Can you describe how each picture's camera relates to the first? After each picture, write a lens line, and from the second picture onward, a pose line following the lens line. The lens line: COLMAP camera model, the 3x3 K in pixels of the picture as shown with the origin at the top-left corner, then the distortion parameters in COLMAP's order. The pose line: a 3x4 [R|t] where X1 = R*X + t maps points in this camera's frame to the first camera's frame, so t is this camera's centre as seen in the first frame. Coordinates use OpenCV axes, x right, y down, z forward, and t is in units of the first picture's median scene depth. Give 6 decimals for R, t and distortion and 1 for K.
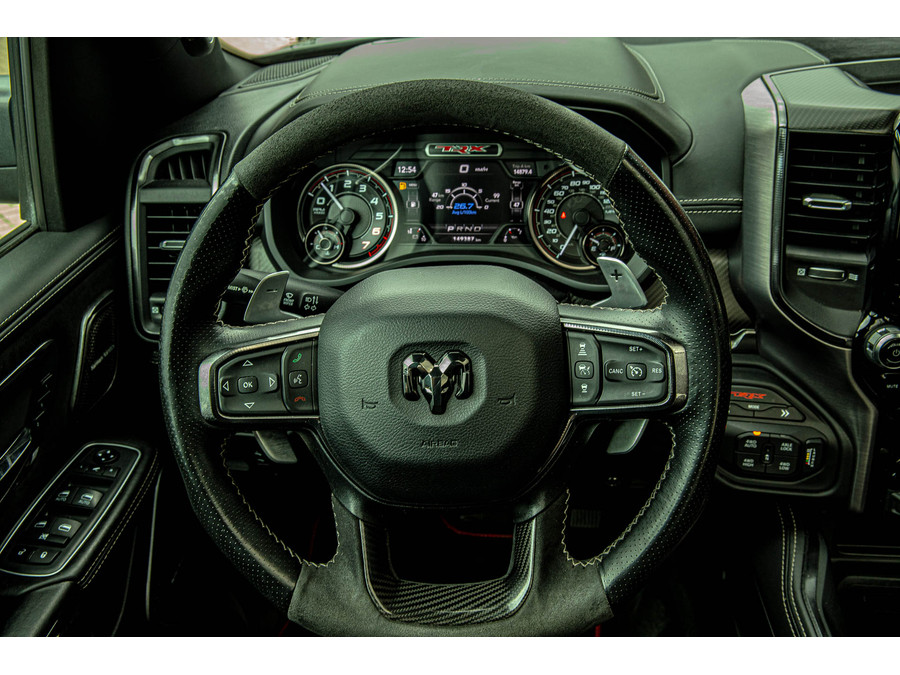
lens RADIAL K [[855.6, 0, 442.8], [0, 855.6, 340.1], [0, 0, 1]] dist [-0.023709, 0.000000]
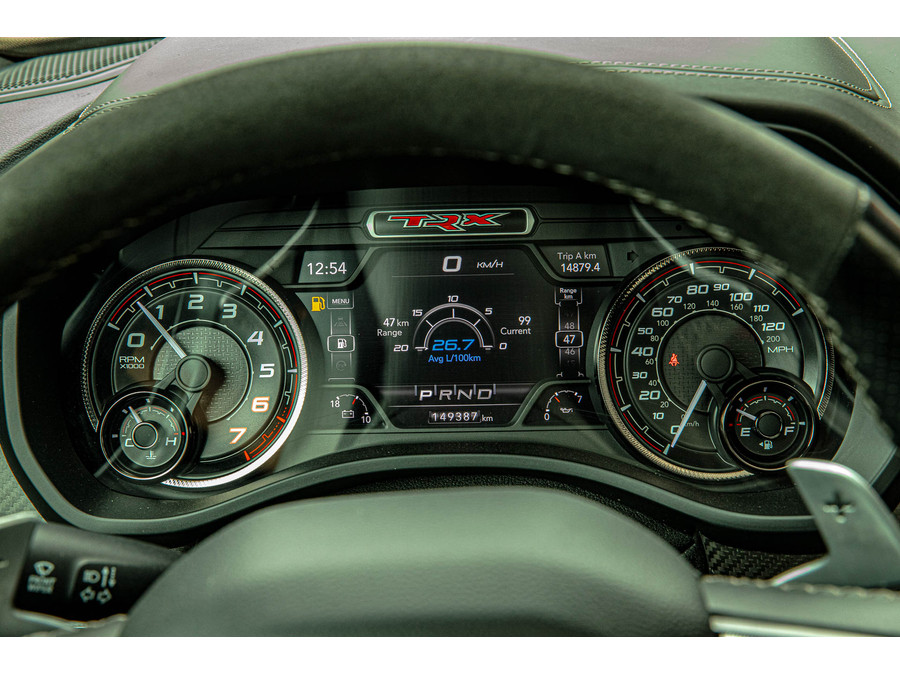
lens RADIAL K [[1678.8, 0, 446.0], [0, 1678.8, 337.1], [0, 0, 1]] dist [0.213949, 0.000000]
pose [[0.999391, -0.022598, 0.026607, -0.003106], [0.026523, 0.987101, -0.157884, -0.020832], [-0.022696, 0.158493, 0.987099, 0.123740]]
